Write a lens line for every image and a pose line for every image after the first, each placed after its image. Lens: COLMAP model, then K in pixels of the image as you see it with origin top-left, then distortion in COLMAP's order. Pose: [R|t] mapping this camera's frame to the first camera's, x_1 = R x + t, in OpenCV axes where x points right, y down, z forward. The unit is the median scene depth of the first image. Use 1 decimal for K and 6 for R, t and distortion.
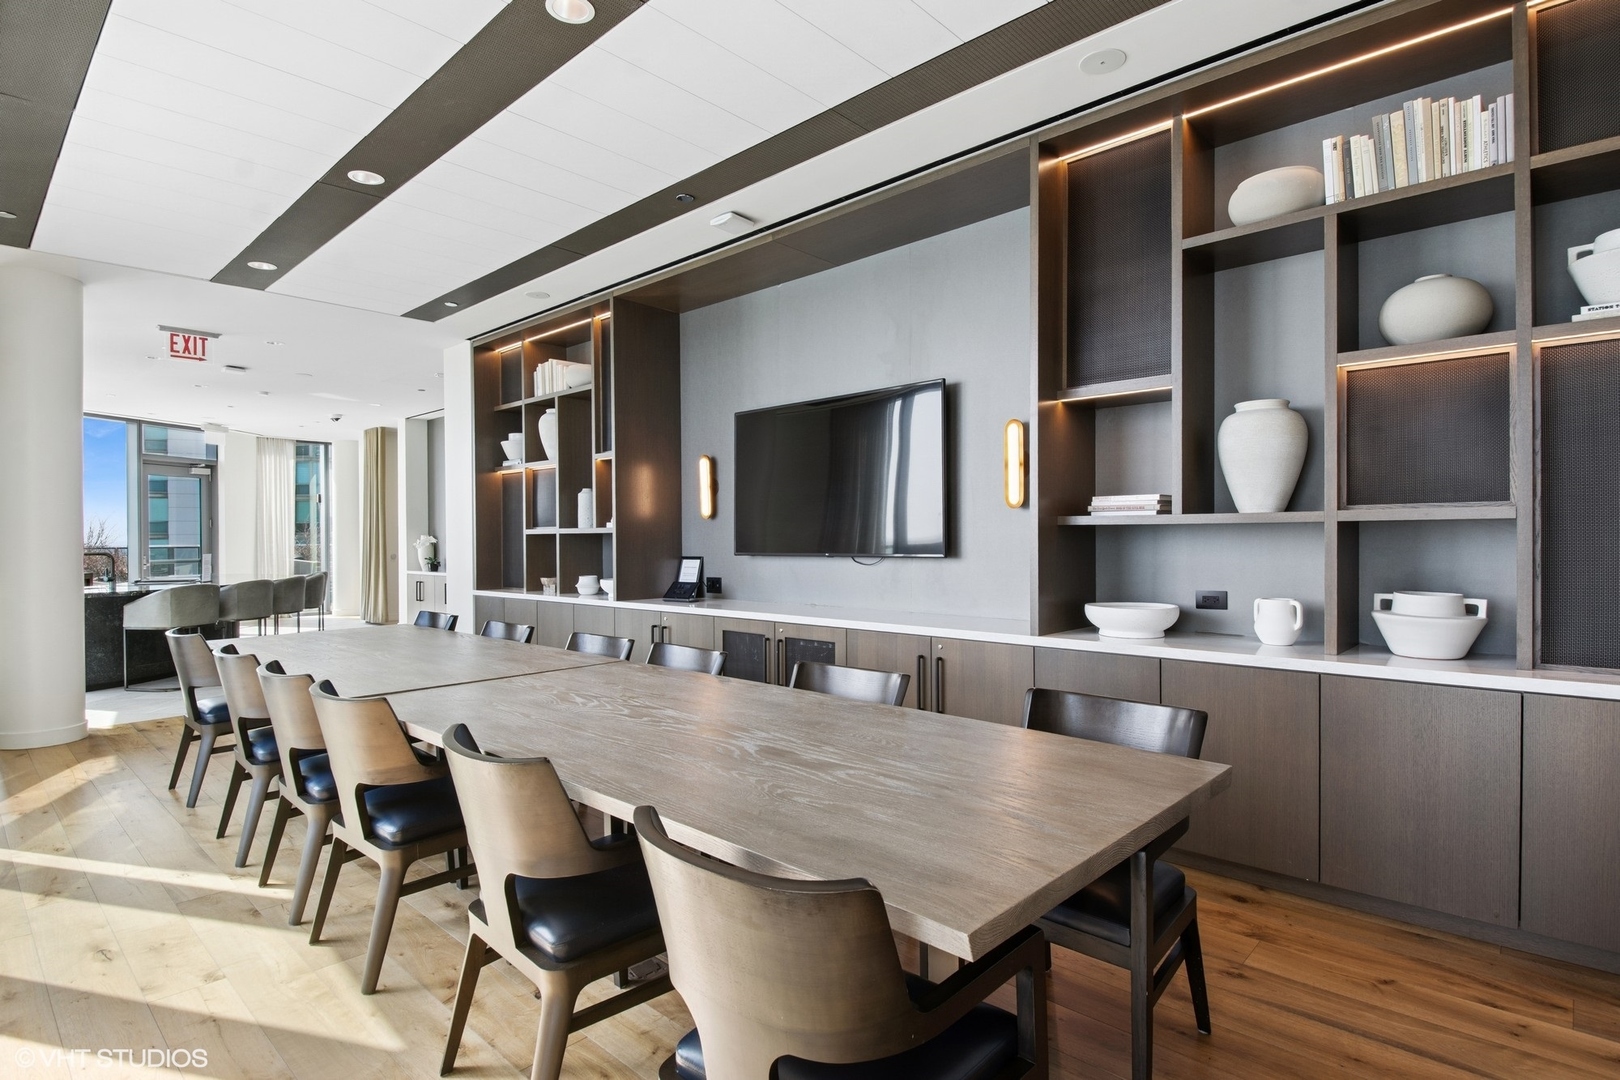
lens RADIAL K [[831.1, 0, 810.0], [0, 831.1, 540.0], [0, 0, 1]] dist [-0.000847, -0.000303]
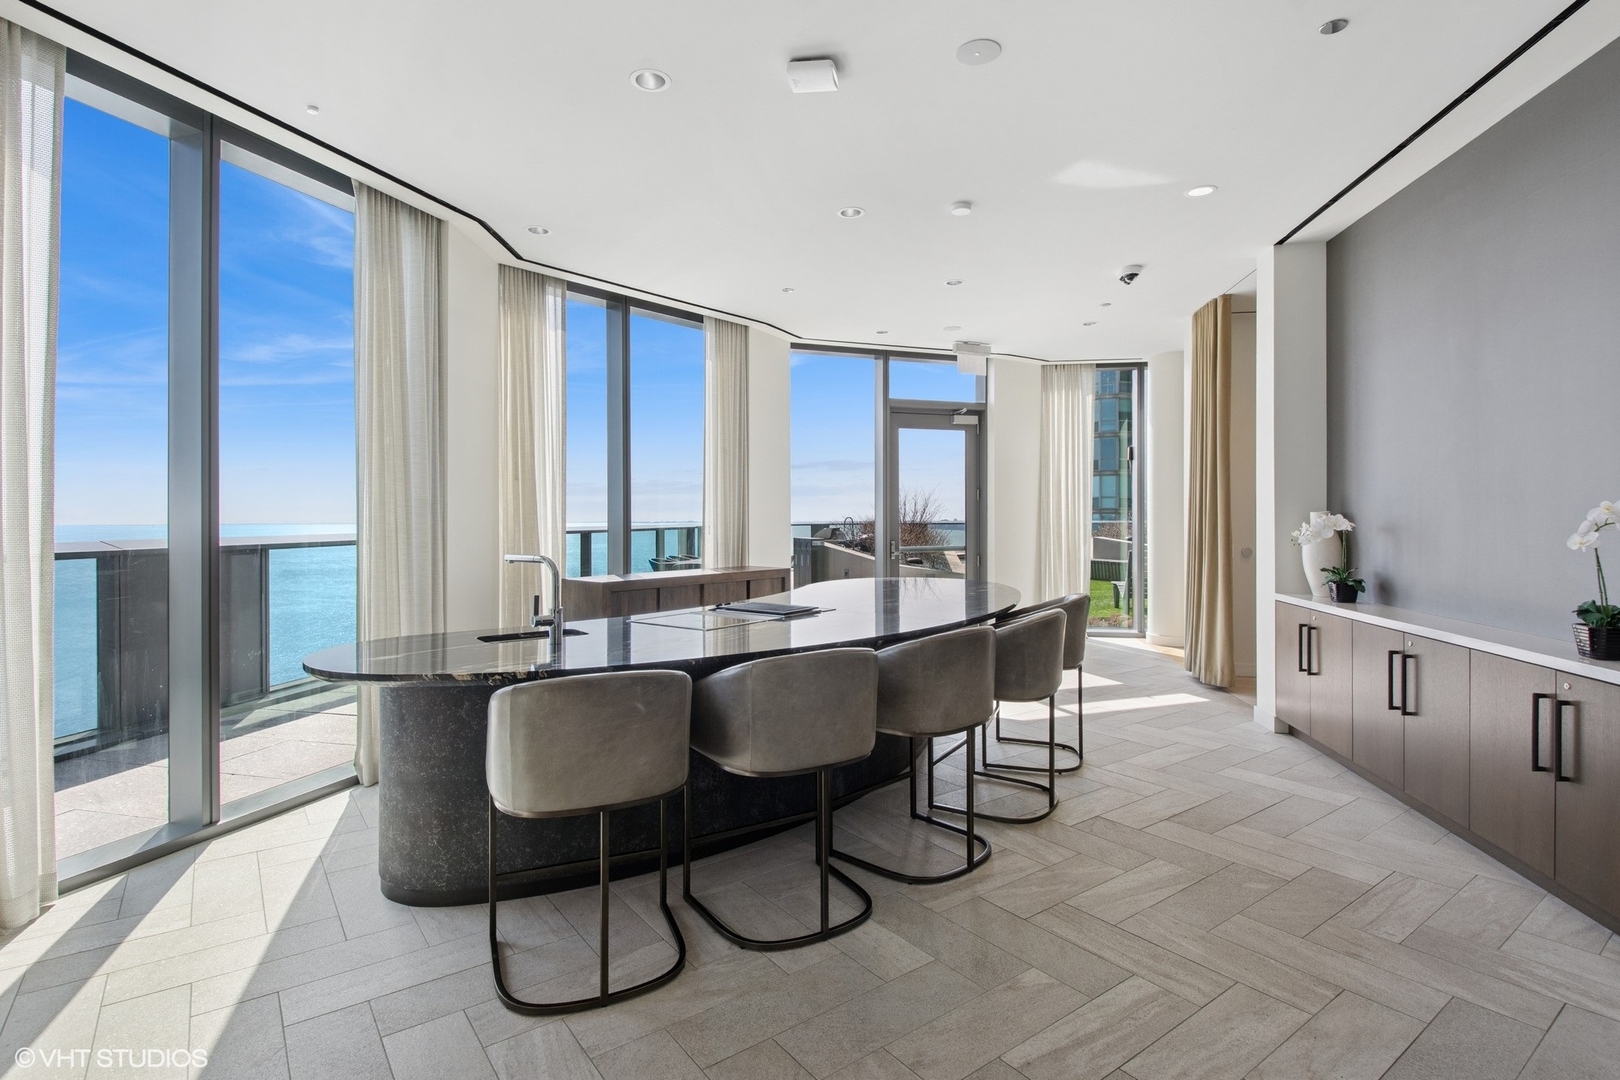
lens RADIAL K [[777.6, 0, 807.8], [0, 777.6, 516.3], [0, 0, 1]] dist [0.000846, -0.000024]
pose [[0.545324, 0.005858, -0.838205, -0.258983], [-0.000060, 0.999976, 0.006949, -0.006264], [0.838226, -0.003739, 0.545311, 0.534478]]
